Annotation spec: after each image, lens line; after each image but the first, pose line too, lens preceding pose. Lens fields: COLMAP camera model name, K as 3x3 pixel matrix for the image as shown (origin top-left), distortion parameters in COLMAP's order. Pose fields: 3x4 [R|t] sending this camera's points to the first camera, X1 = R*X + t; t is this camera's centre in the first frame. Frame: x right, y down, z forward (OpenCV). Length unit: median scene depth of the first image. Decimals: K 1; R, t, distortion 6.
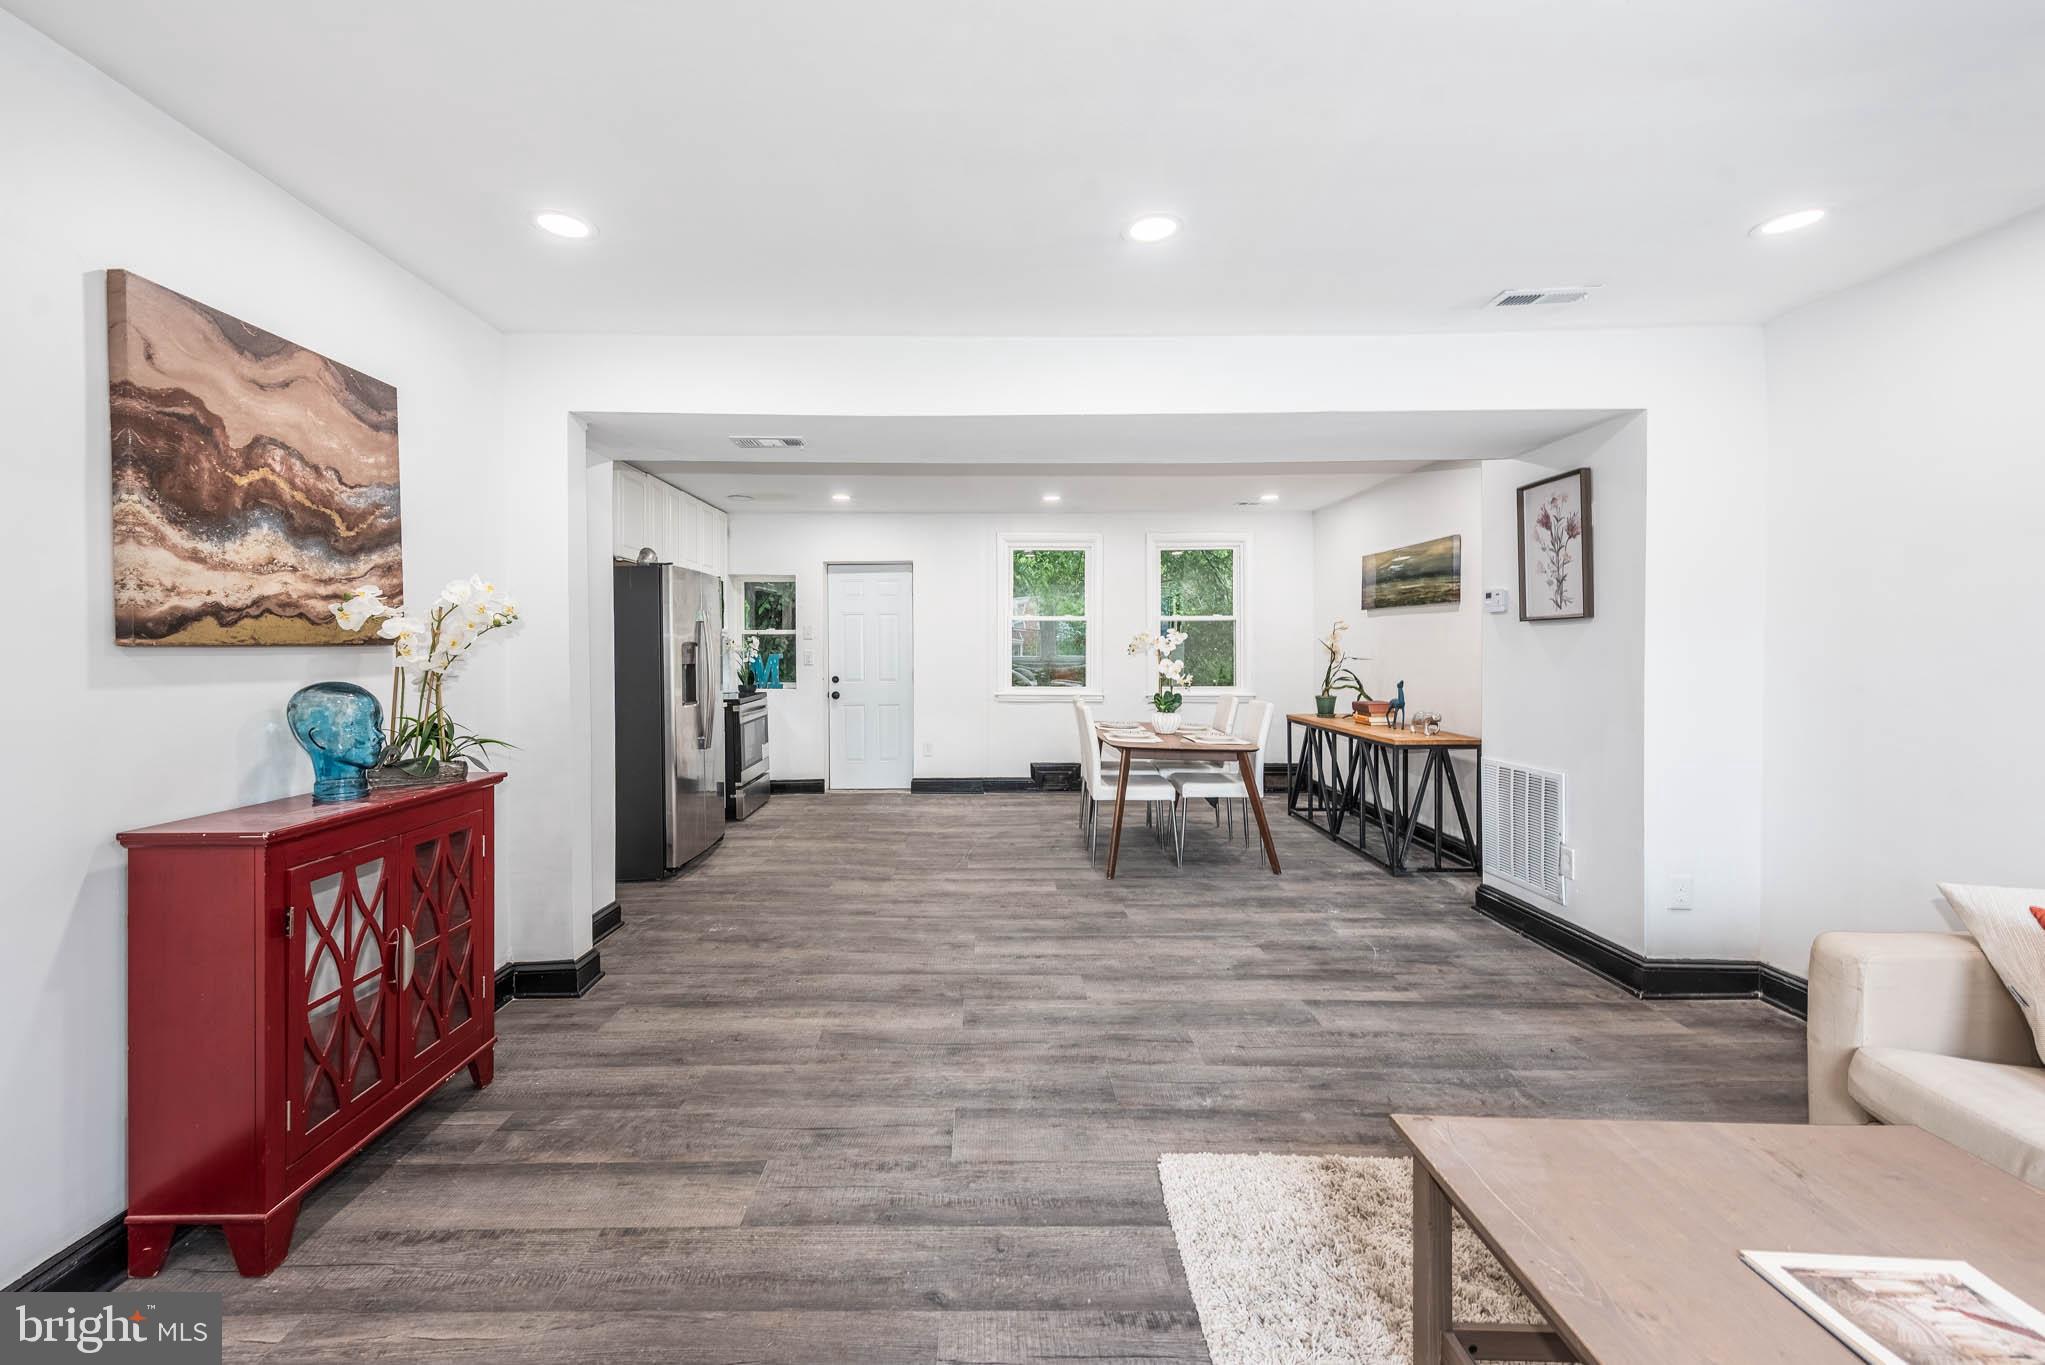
lens RADIAL K [[924.5, 0, 970.5], [0, 924.5, 652.7], [0, 0, 1]] dist [0.024576, -0.011567]
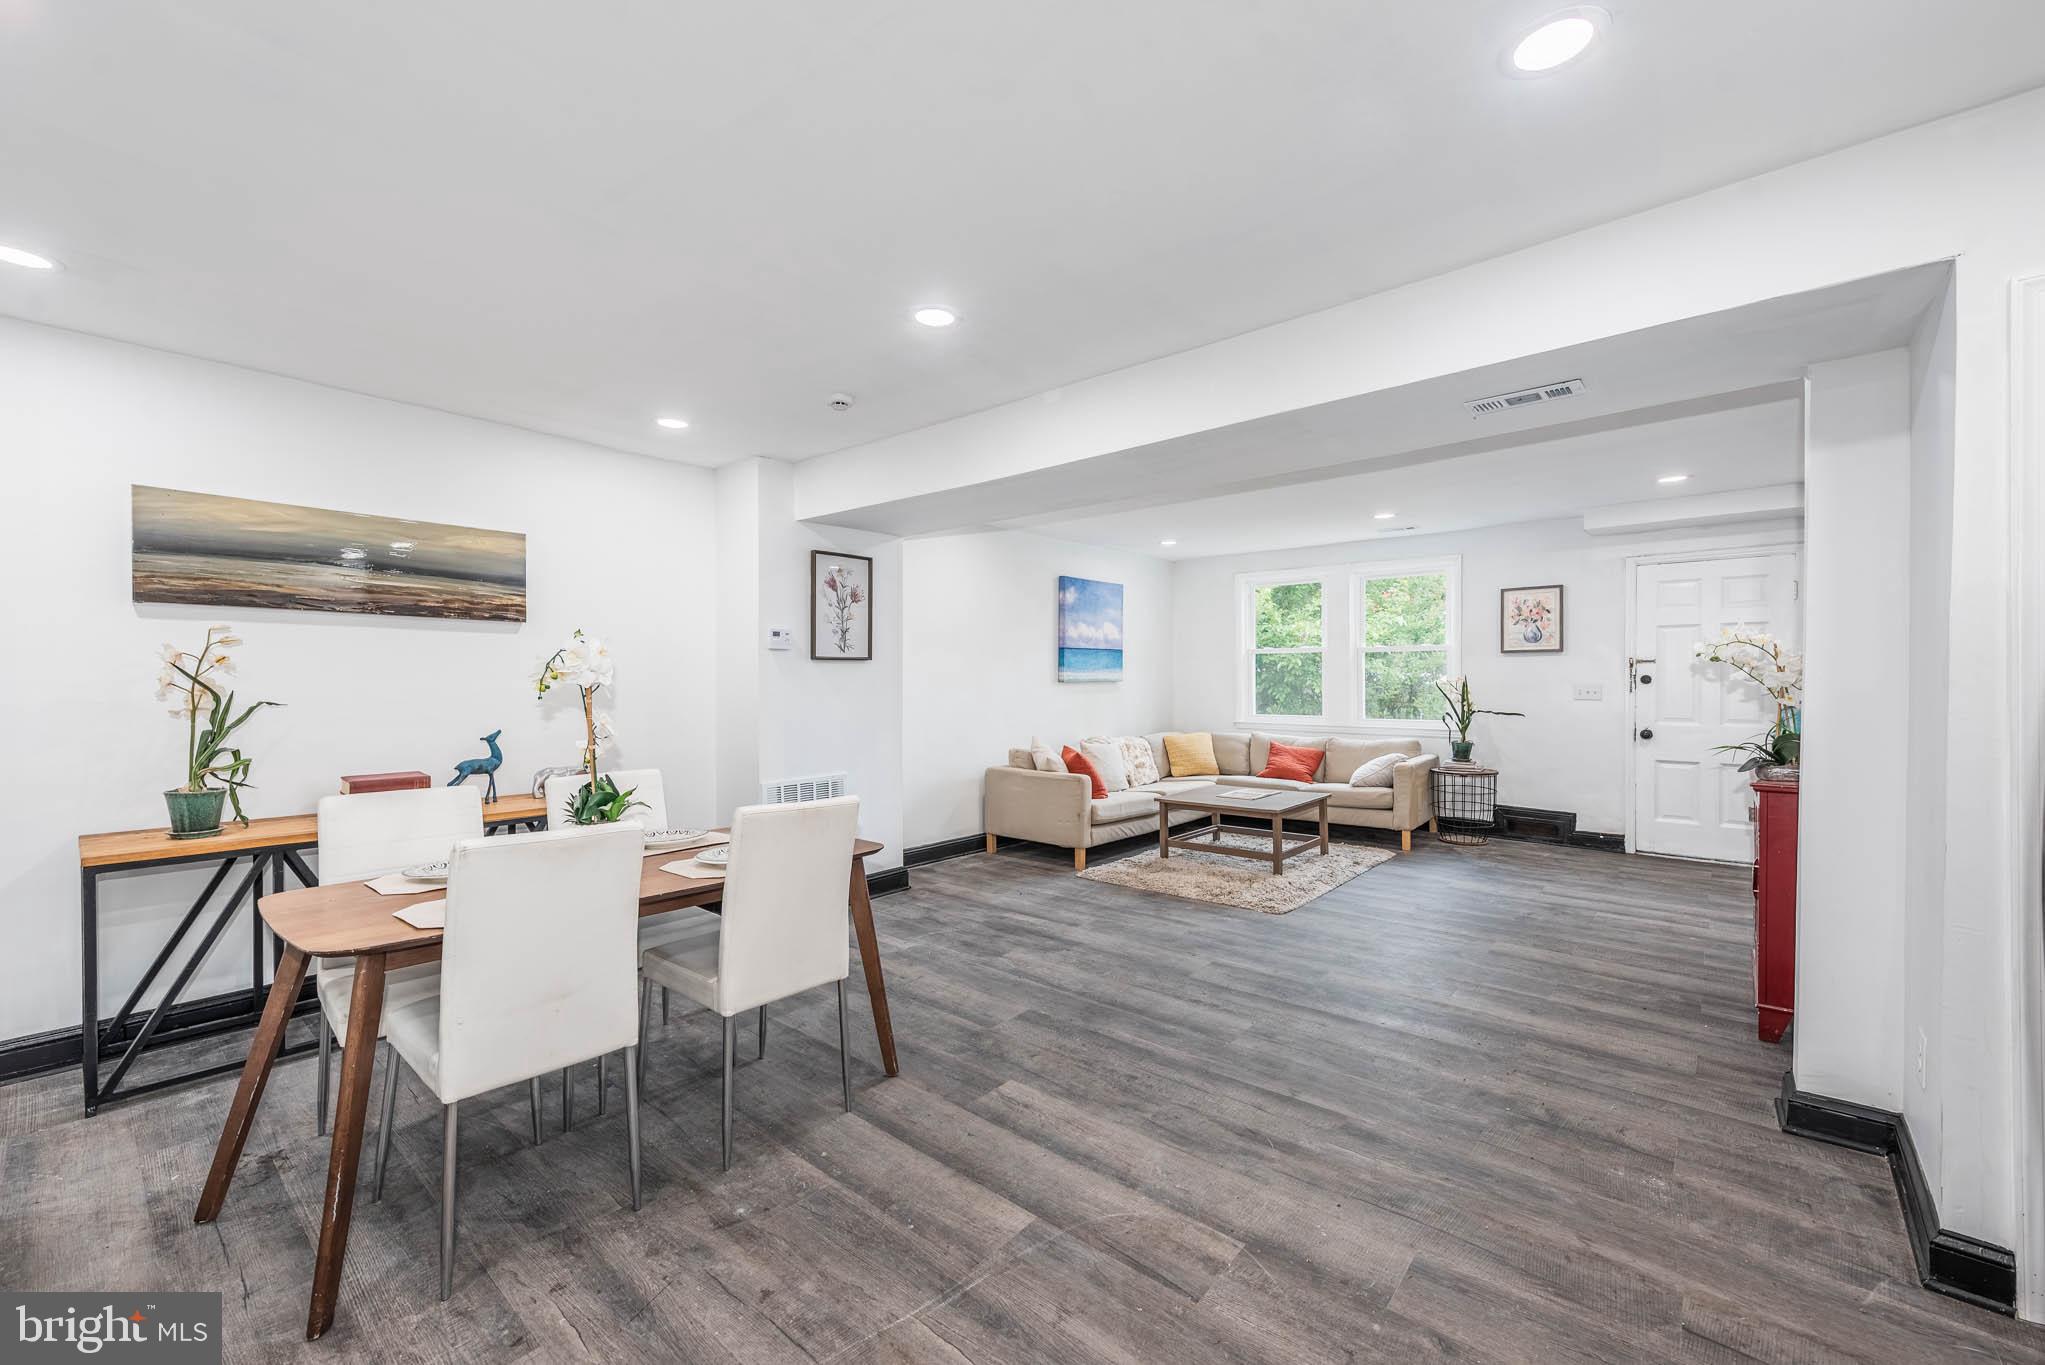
lens RADIAL K [[774.2, 0, 1045.3], [0, 774.2, 683.2], [0, 0, 1]] dist [0.017633, -0.000082]
pose [[-0.788550, -0.004037, 0.614958, -0.325313], [0.003229, 0.999937, 0.010704, -0.014271], [-0.614963, 0.010427, -0.788487, 1.886986]]
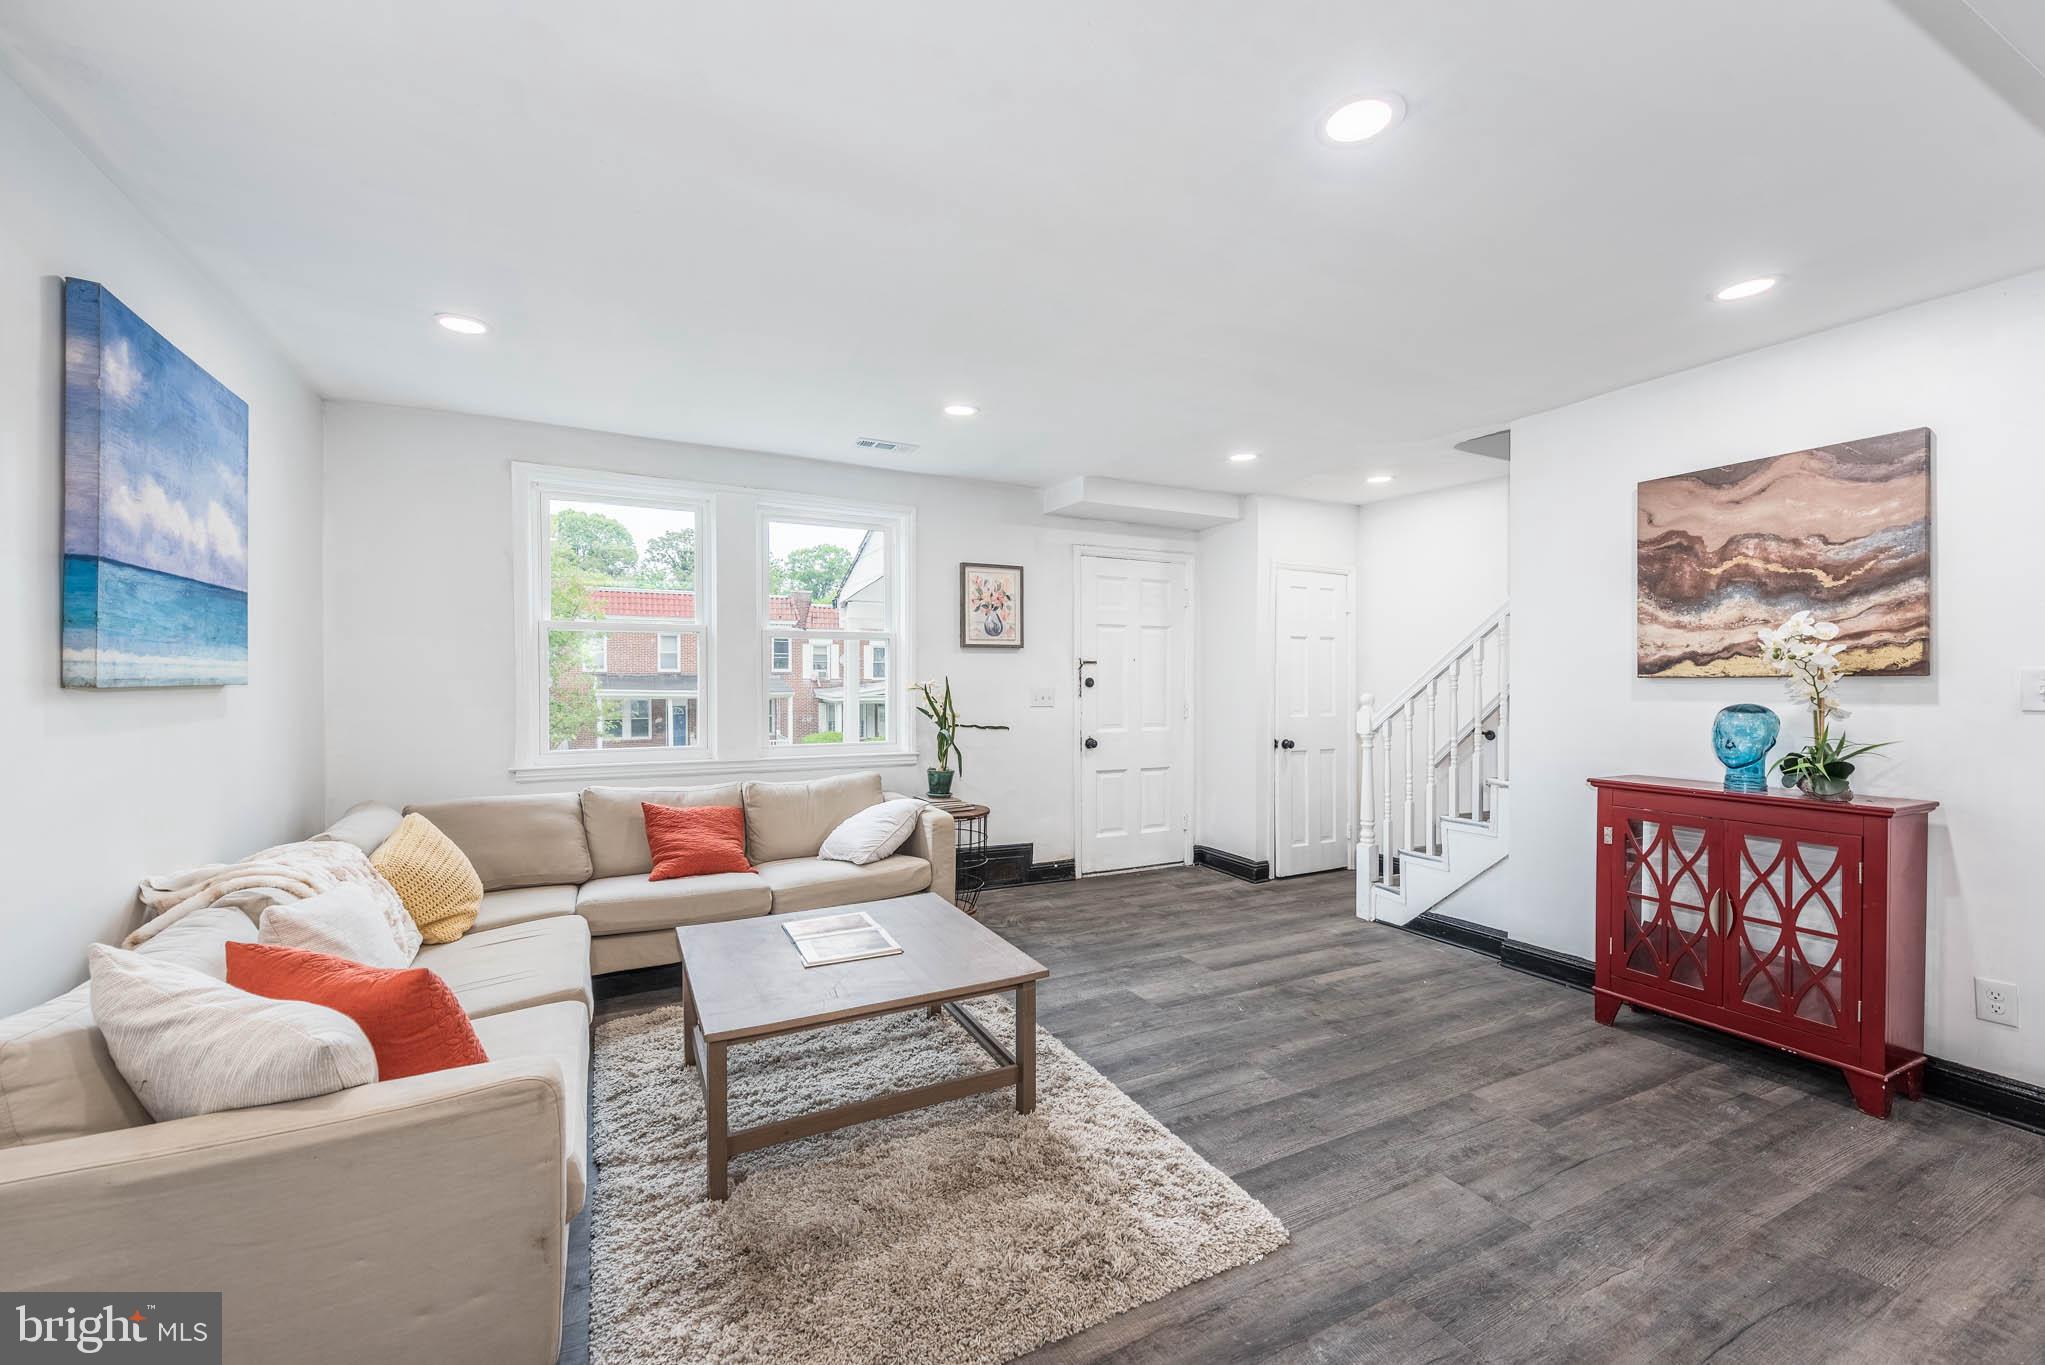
lens RADIAL K [[827.5, 0, 1039.2], [0, 827.5, 688.1], [0, 0, 1]] dist [0.008769, -0.000454]
pose [[-0.891805, 0.003596, -0.452406, 0.536543], [-0.001993, 0.999927, 0.011878, -0.002699], [0.452416, 0.011495, -0.891733, 1.094800]]
